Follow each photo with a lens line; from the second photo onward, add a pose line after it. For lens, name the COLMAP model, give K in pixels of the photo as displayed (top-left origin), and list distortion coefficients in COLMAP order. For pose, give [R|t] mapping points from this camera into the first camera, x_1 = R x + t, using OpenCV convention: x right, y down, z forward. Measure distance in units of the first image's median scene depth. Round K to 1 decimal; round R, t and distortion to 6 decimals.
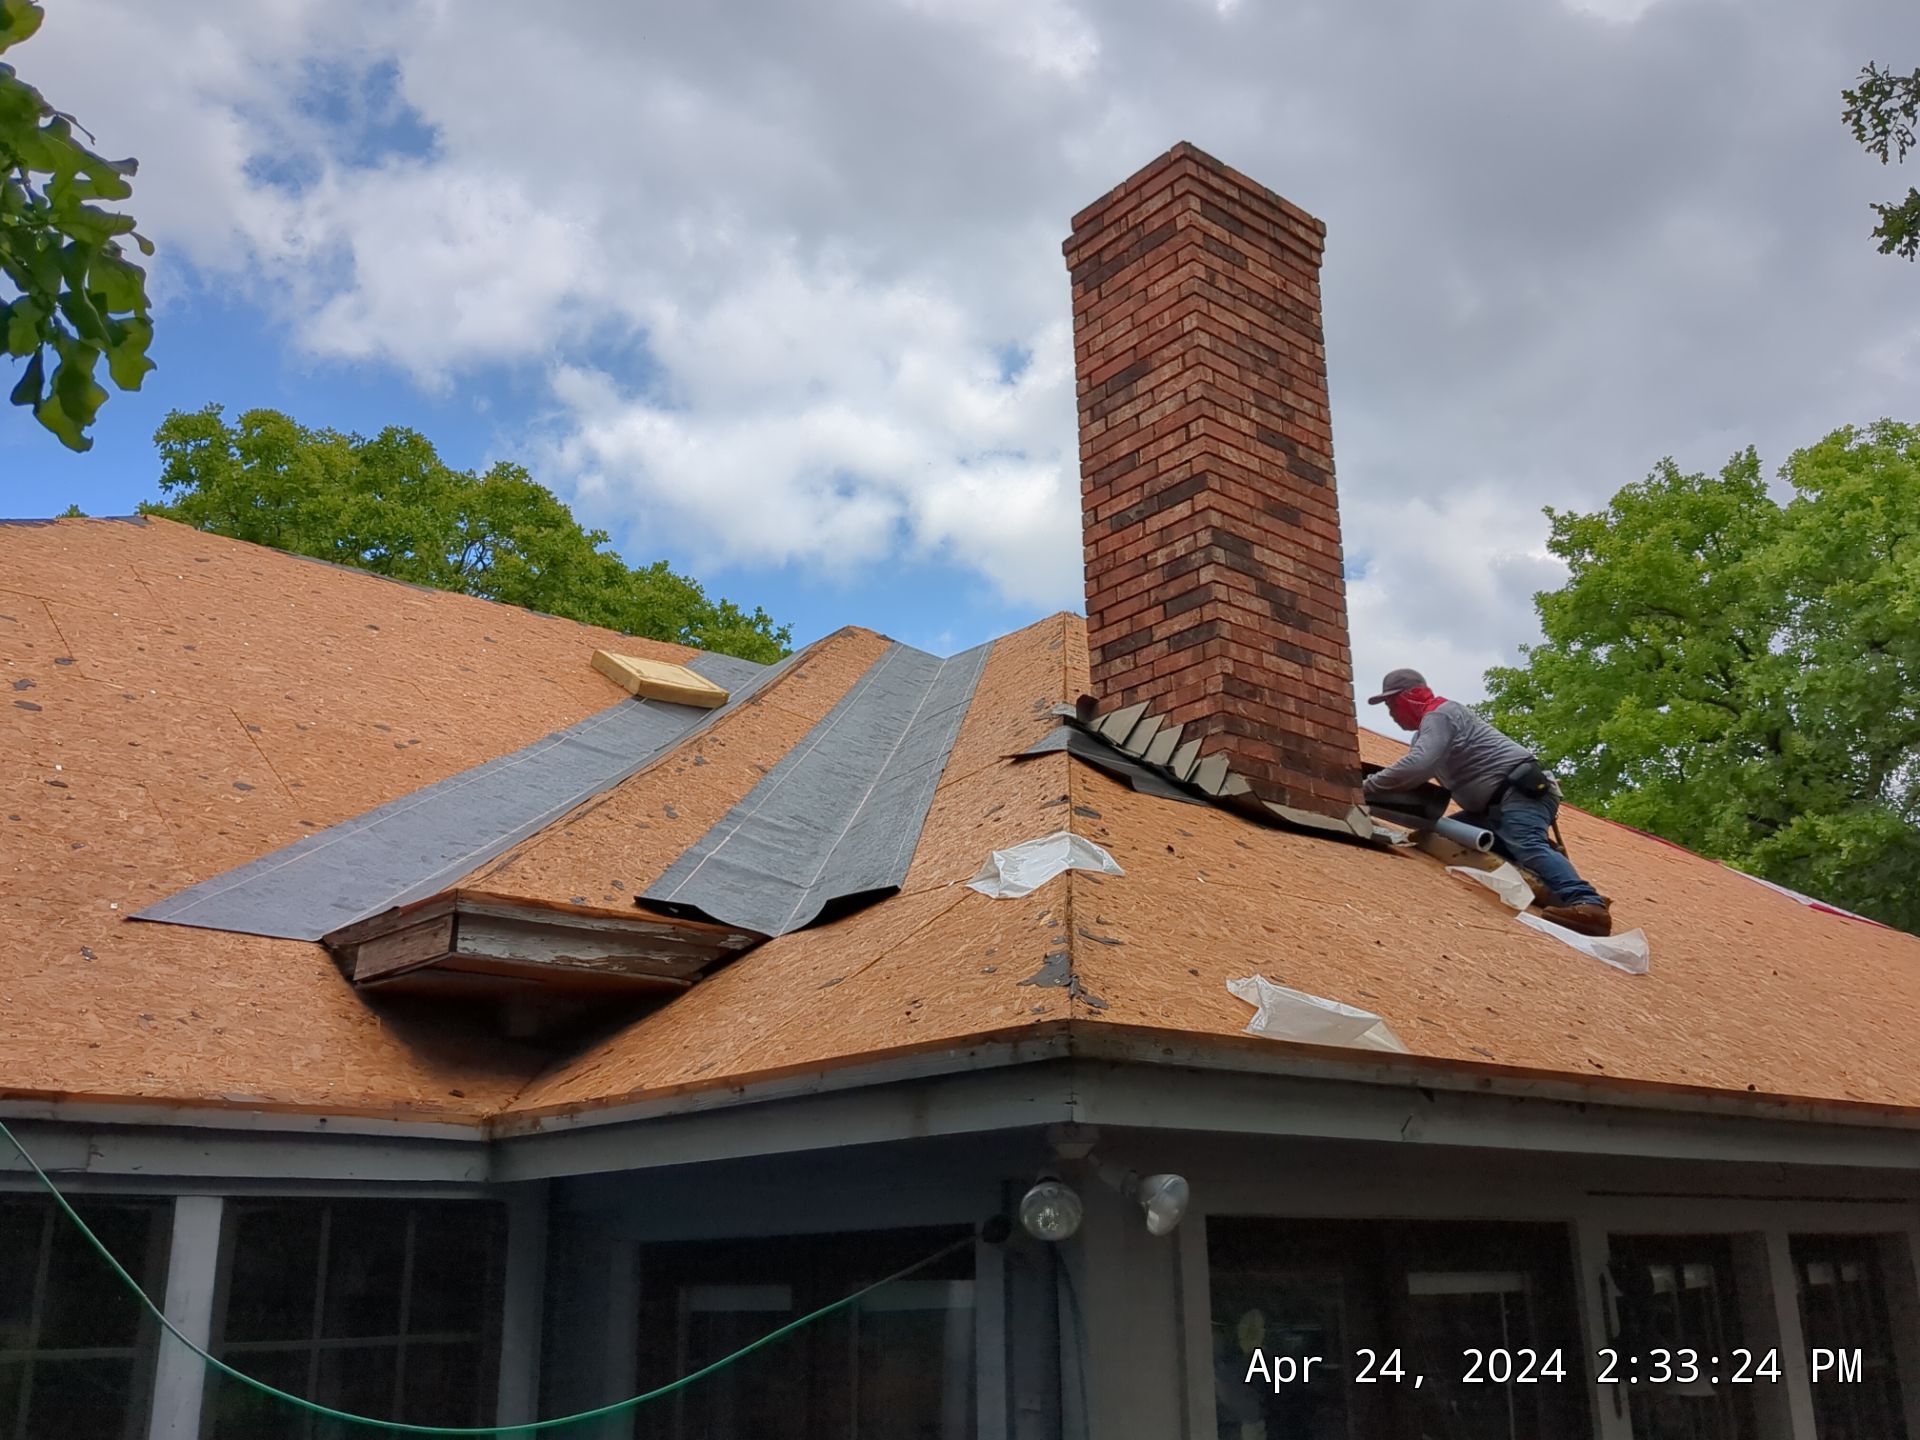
lens RADIAL K [[1712.1, 0, 926.7], [0, 1712.1, 720.2], [0, 0, 1]] dist [0.092360, -0.182712]
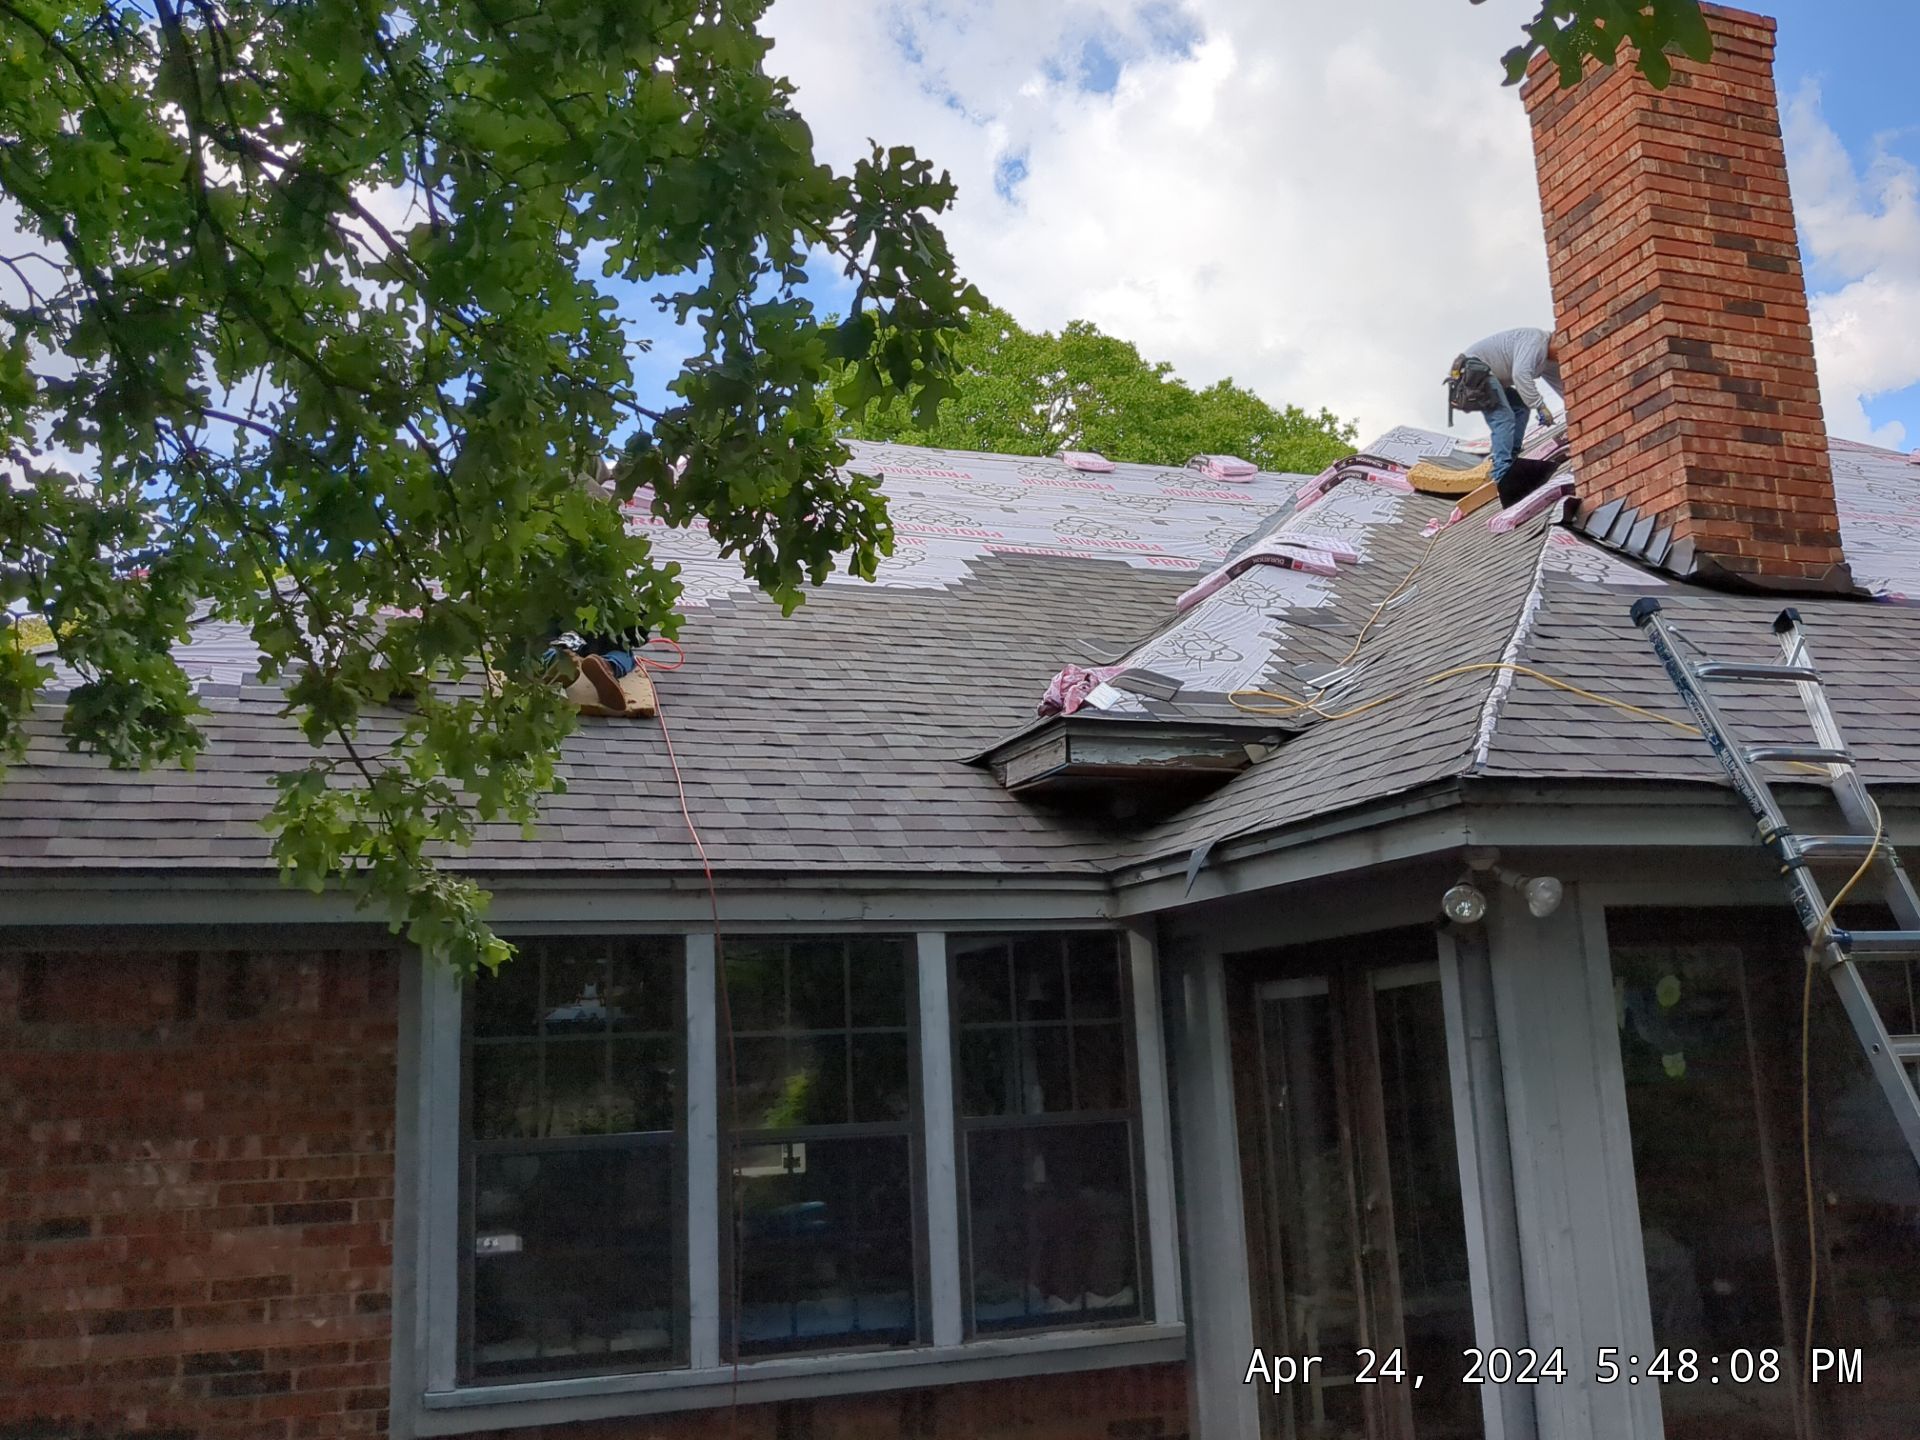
lens RADIAL K [[1746.0, 0, 953.6], [0, 1746.0, 715.0], [0, 0, 1]] dist [0.055206, -0.109875]
pose [[0.937475, -0.094988, -0.334839, 0.084935], [0.133936, 0.986410, 0.095163, -0.037992], [0.321250, -0.134060, 0.937458, -0.258742]]
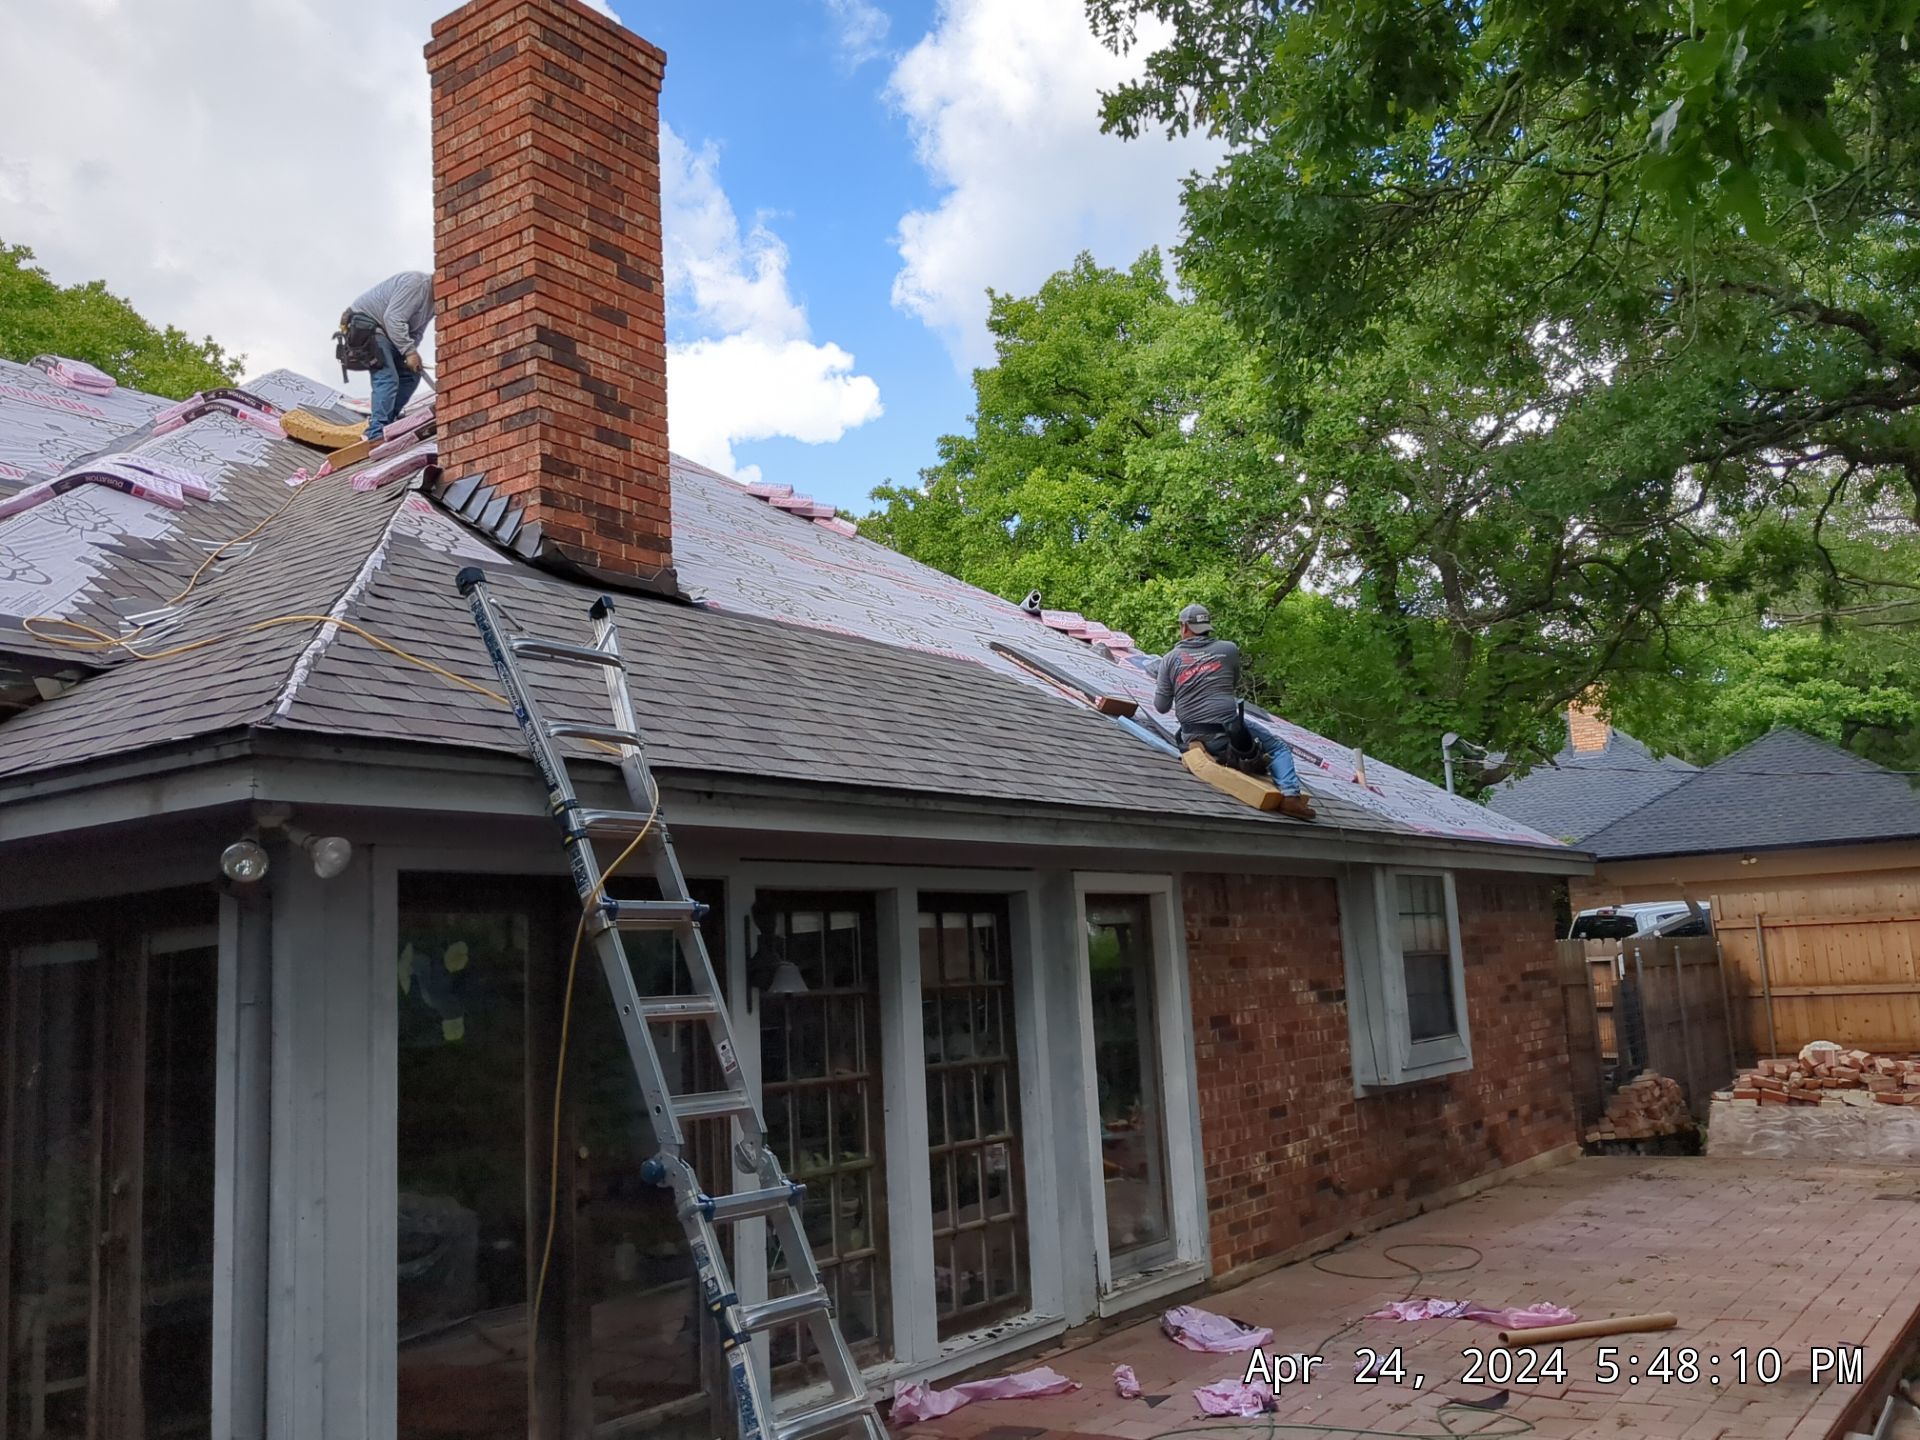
lens RADIAL K [[1744.4, 0, 961.7], [0, 1744.4, 715.4], [0, 0, 1]] dist [0.044872, -0.106376]
pose [[0.961581, 0.002459, 0.274510, 0.112114], [-0.042124, 0.989439, 0.138694, -0.026429], [-0.271269, -0.144929, 0.951530, -0.236883]]
